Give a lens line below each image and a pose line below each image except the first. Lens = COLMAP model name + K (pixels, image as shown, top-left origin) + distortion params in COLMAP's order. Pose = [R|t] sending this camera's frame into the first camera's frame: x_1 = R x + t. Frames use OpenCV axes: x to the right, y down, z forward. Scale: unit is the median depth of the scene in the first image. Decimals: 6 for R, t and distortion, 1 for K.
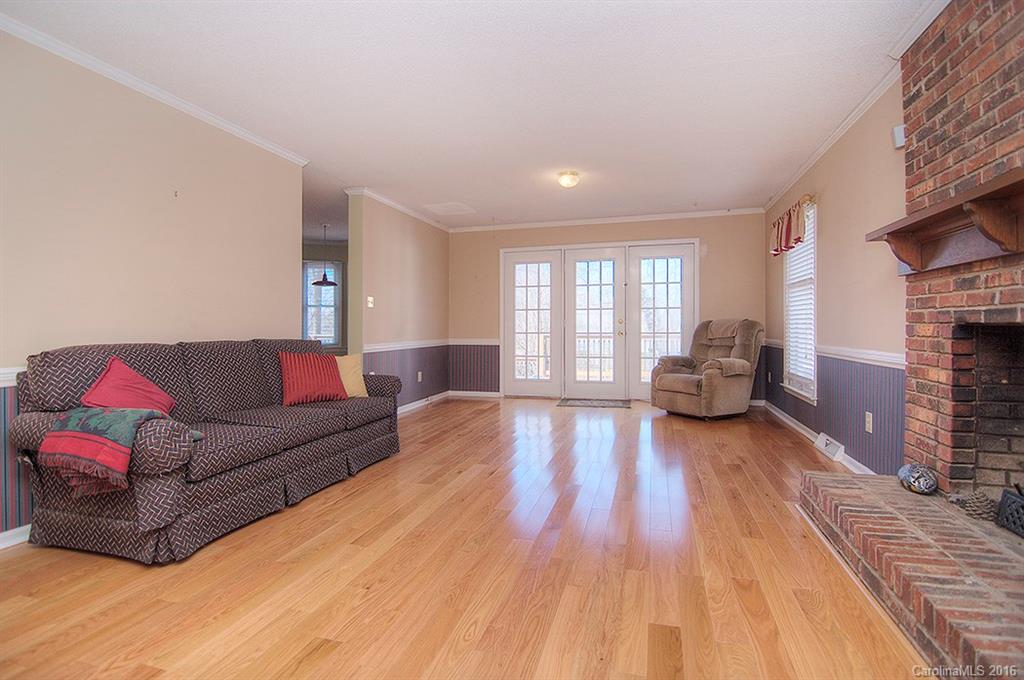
lens RADIAL K [[499.1, 0, 514.5], [0, 499.1, 336.4], [0, 0, 1]] dist [-0.013256, -0.006395]
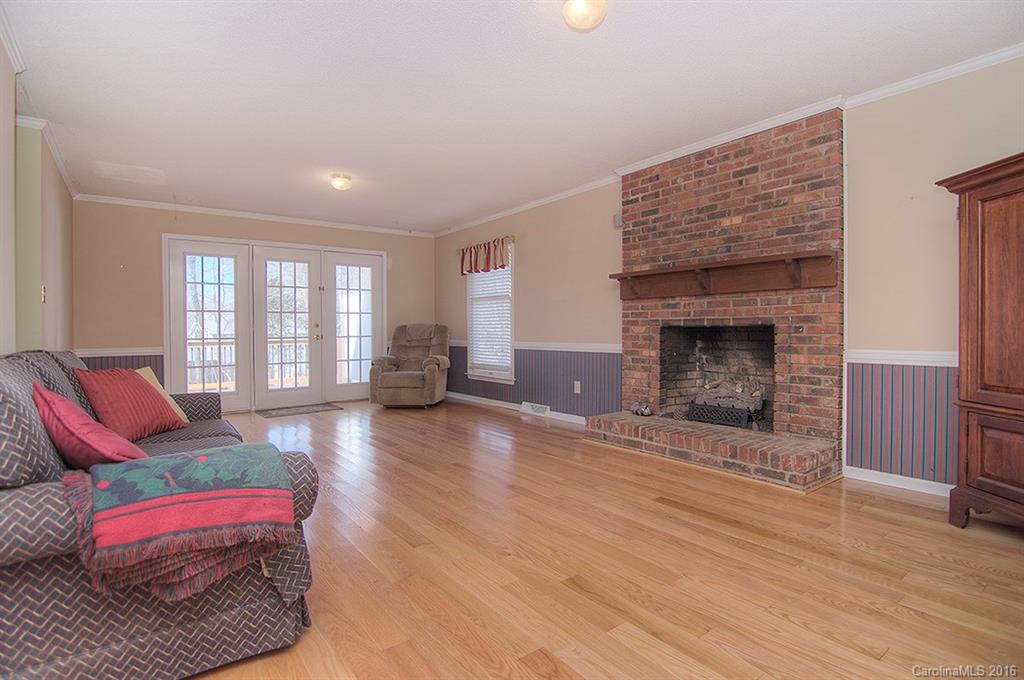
lens RADIAL K [[499.1, 0, 513.5], [0, 499.1, 349.6], [0, 0, 1]] dist [-0.013256, -0.006395]
pose [[0.606339, -0.035183, 0.794427, -0.458749], [0.022640, 0.999380, 0.026980, 0.000697], [-0.794884, 0.001627, 0.606760, 0.112637]]
